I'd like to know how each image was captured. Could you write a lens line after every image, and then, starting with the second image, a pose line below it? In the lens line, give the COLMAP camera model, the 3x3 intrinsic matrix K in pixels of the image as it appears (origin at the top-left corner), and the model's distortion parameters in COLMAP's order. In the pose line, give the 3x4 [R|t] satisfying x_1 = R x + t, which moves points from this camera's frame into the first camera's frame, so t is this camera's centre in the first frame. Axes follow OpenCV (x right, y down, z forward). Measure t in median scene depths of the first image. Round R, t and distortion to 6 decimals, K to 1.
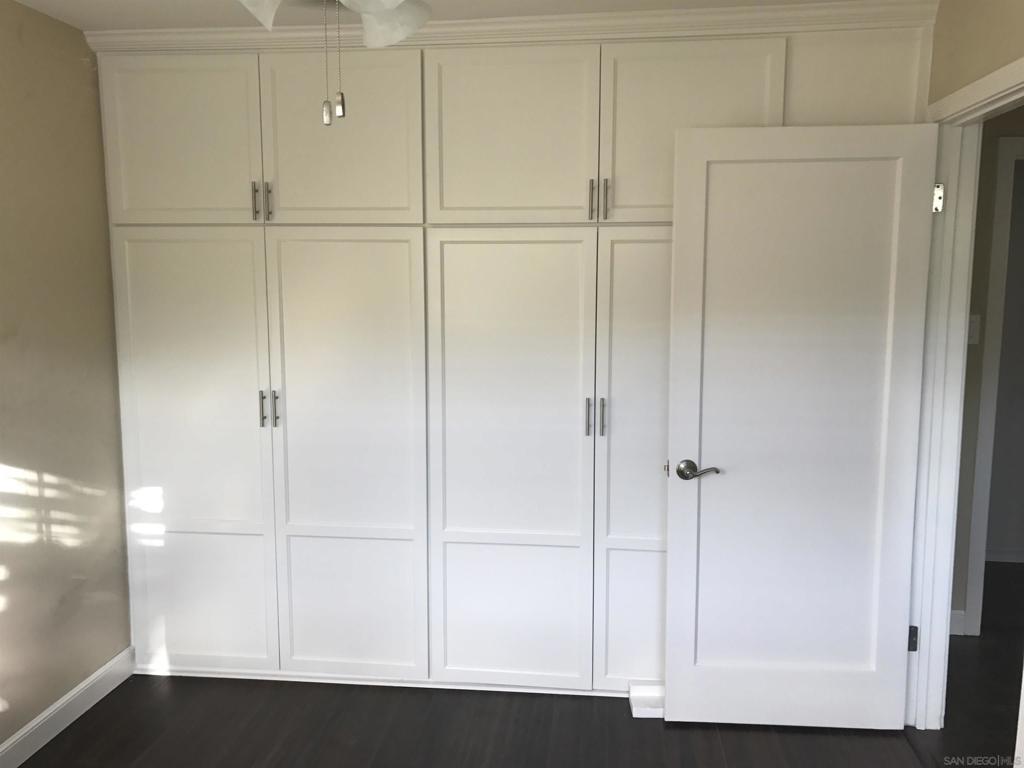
lens RADIAL K [[931.1, 0, 511.5], [0, 931.1, 391.6], [0, 0, 1]] dist [-0.009004, 0.000000]
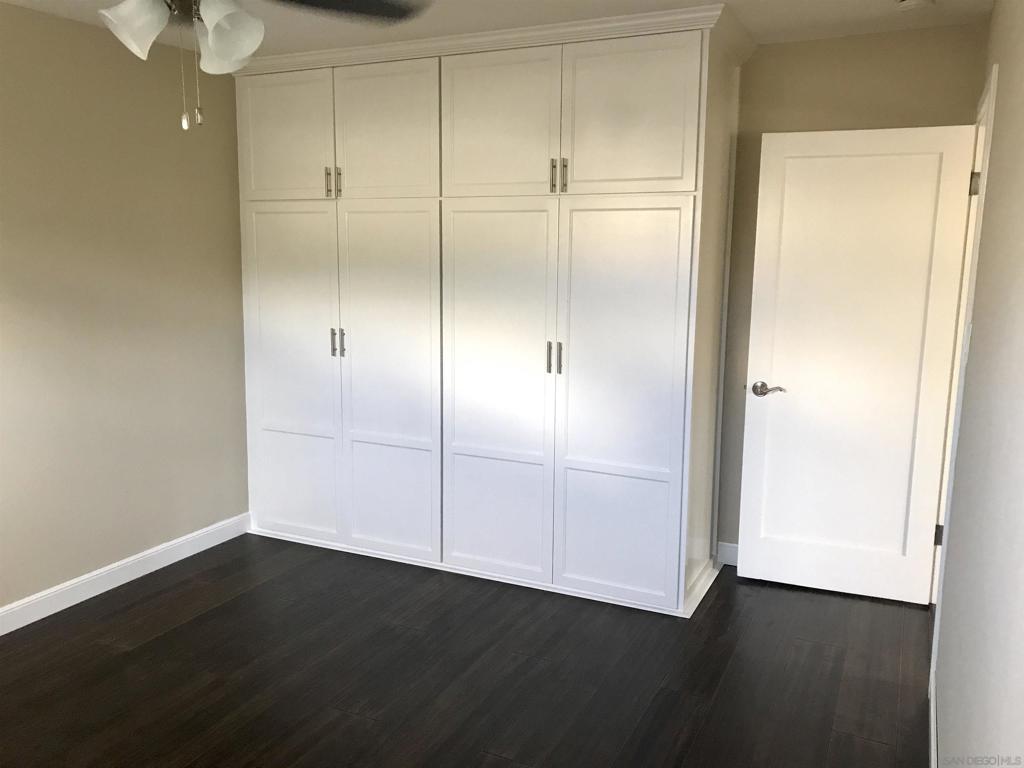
lens RADIAL K [[846.3, 0, 512.3], [0, 846.3, 378.0], [0, 0, 1]] dist [0.009255, -0.019861]
pose [[0.943906, 0.053321, -0.325880, 0.347813], [-0.041353, 0.998195, 0.043549, 0.006193], [0.327614, -0.027630, 0.944408, -0.036976]]
